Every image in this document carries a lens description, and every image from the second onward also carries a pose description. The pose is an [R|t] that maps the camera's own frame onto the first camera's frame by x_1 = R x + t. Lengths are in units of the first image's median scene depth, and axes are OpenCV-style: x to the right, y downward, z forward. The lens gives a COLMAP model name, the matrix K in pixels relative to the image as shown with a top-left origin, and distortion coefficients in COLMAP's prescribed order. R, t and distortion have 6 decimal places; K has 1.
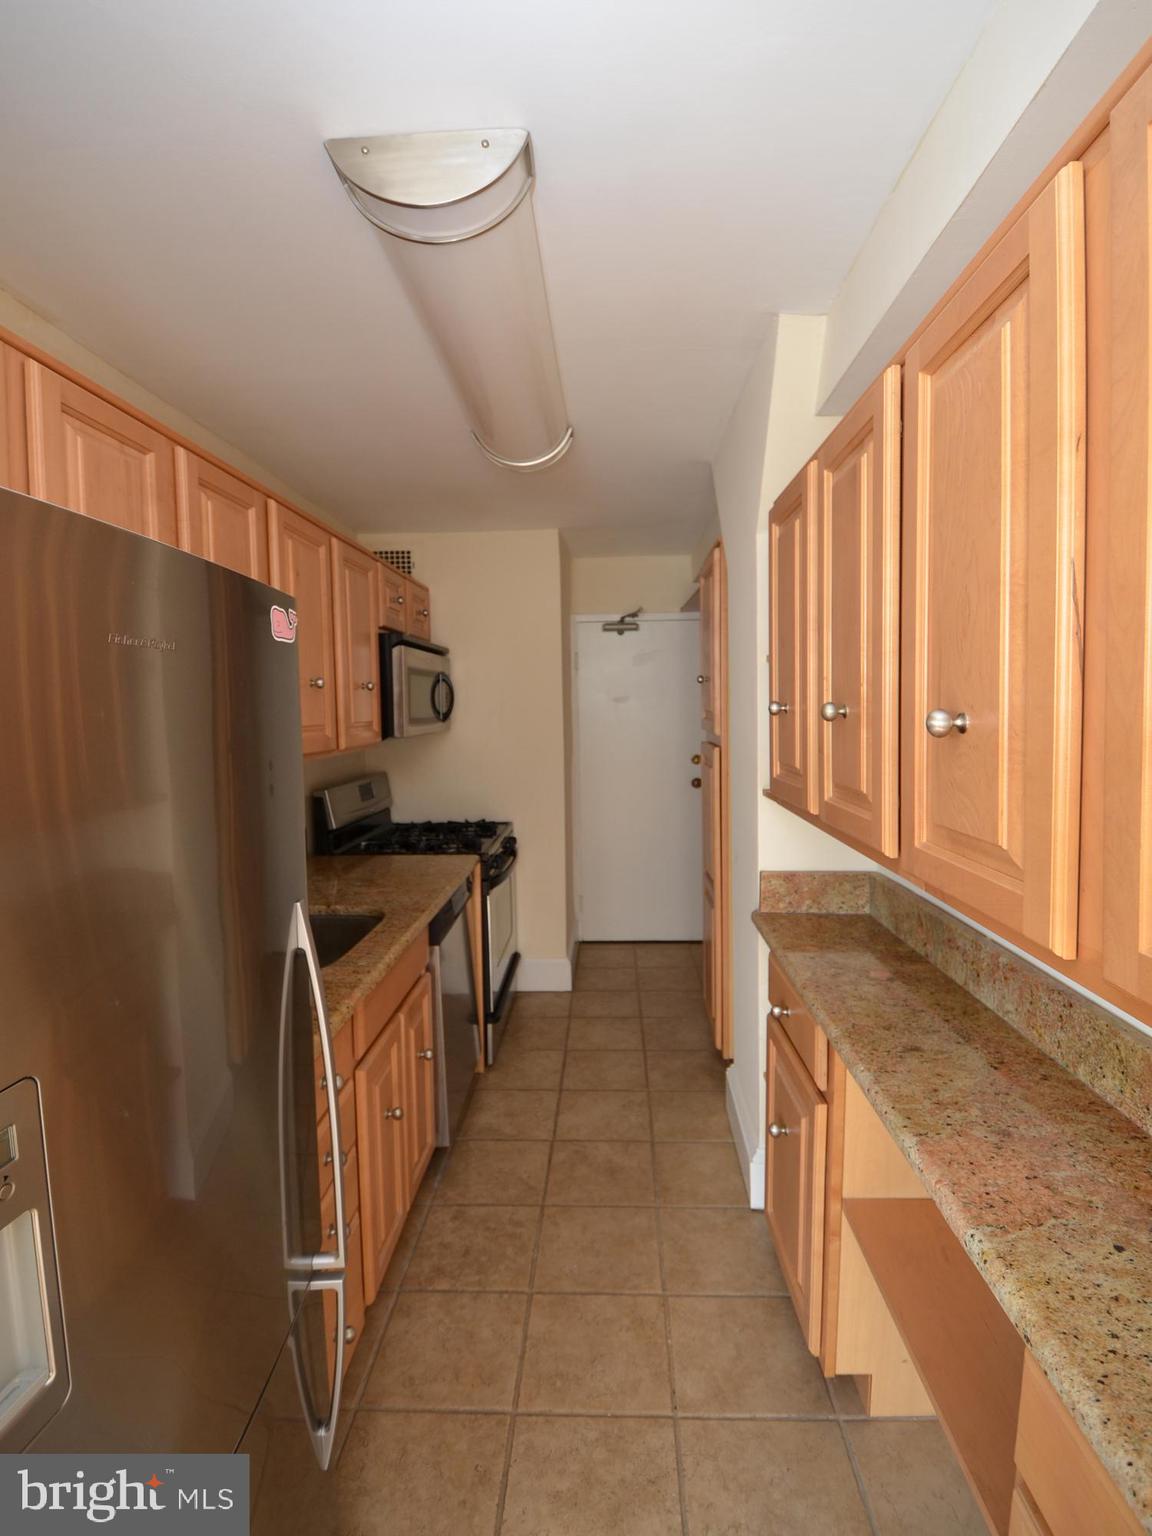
lens RADIAL K [[665.9, 0, 582.8], [0, 665.9, 763.8], [0, 0, 1]] dist [0.013946, -0.019490]
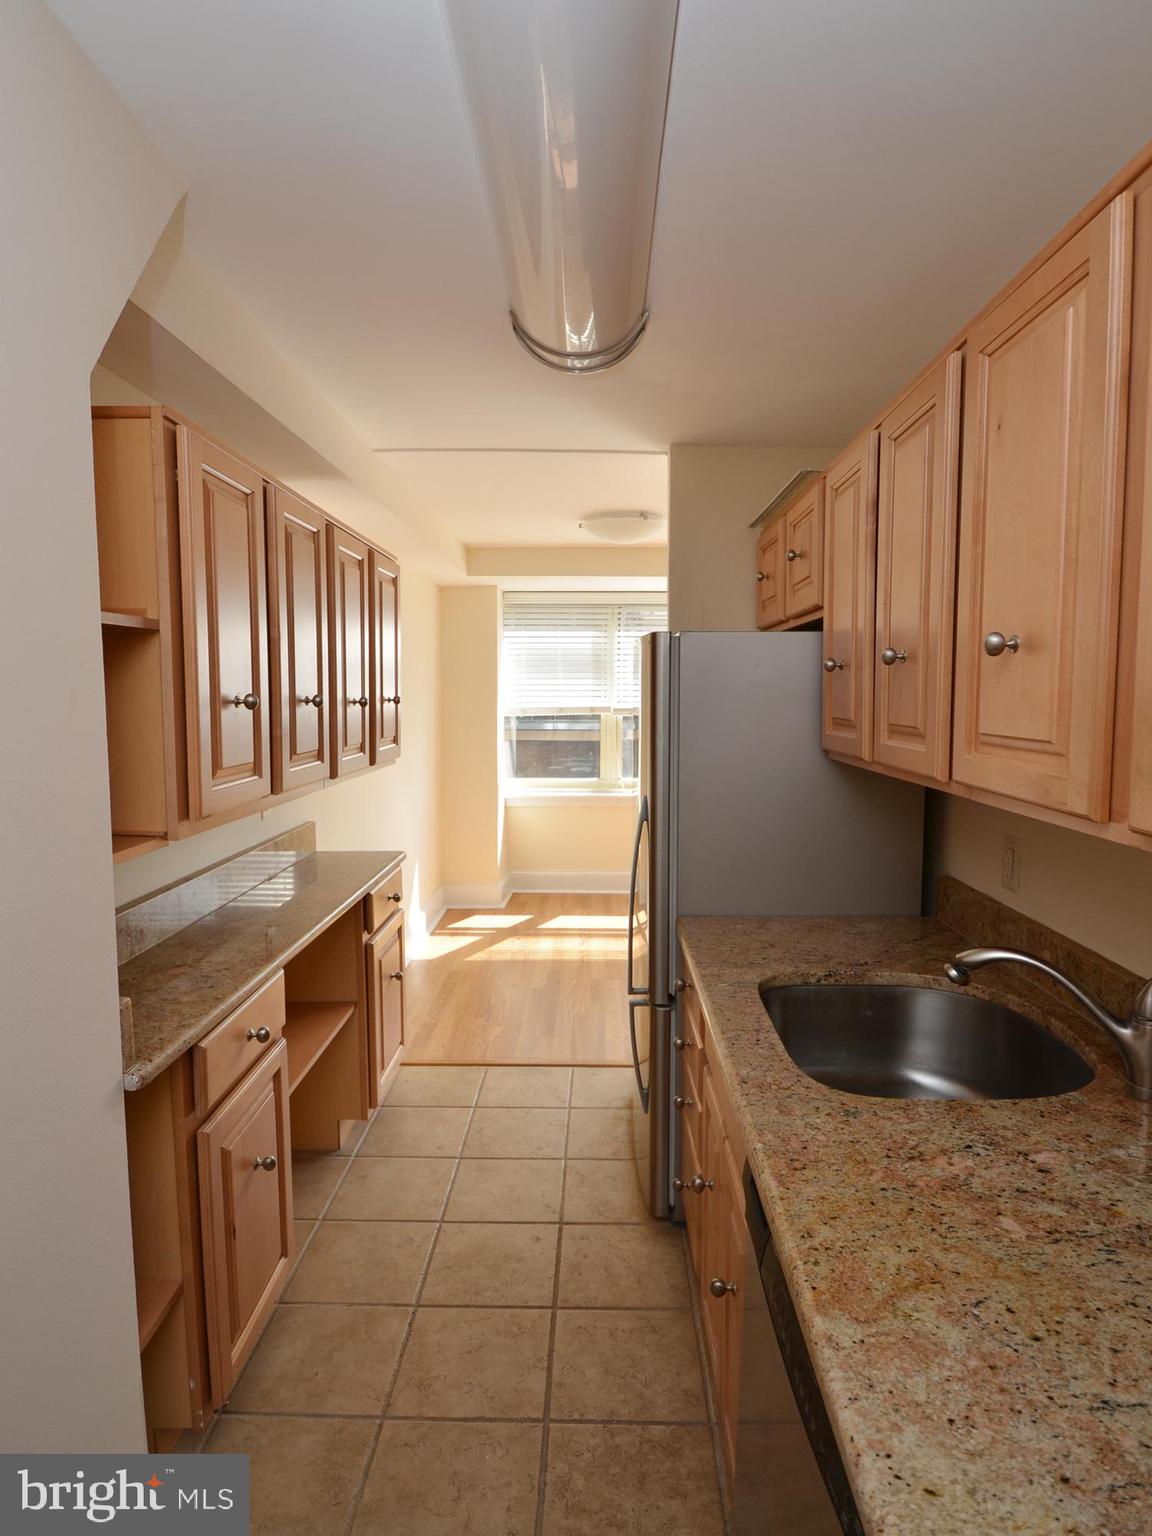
lens RADIAL K [[776.9, 0, 576.0], [0, 776.9, 768.0], [0, 0, 1]] dist [0.031191, -0.026584]
pose [[-0.999798, 0.017784, -0.009397, -0.126056], [0.015675, 0.981651, 0.190043, -0.173030], [0.012604, 0.189857, -0.981731, 1.876231]]
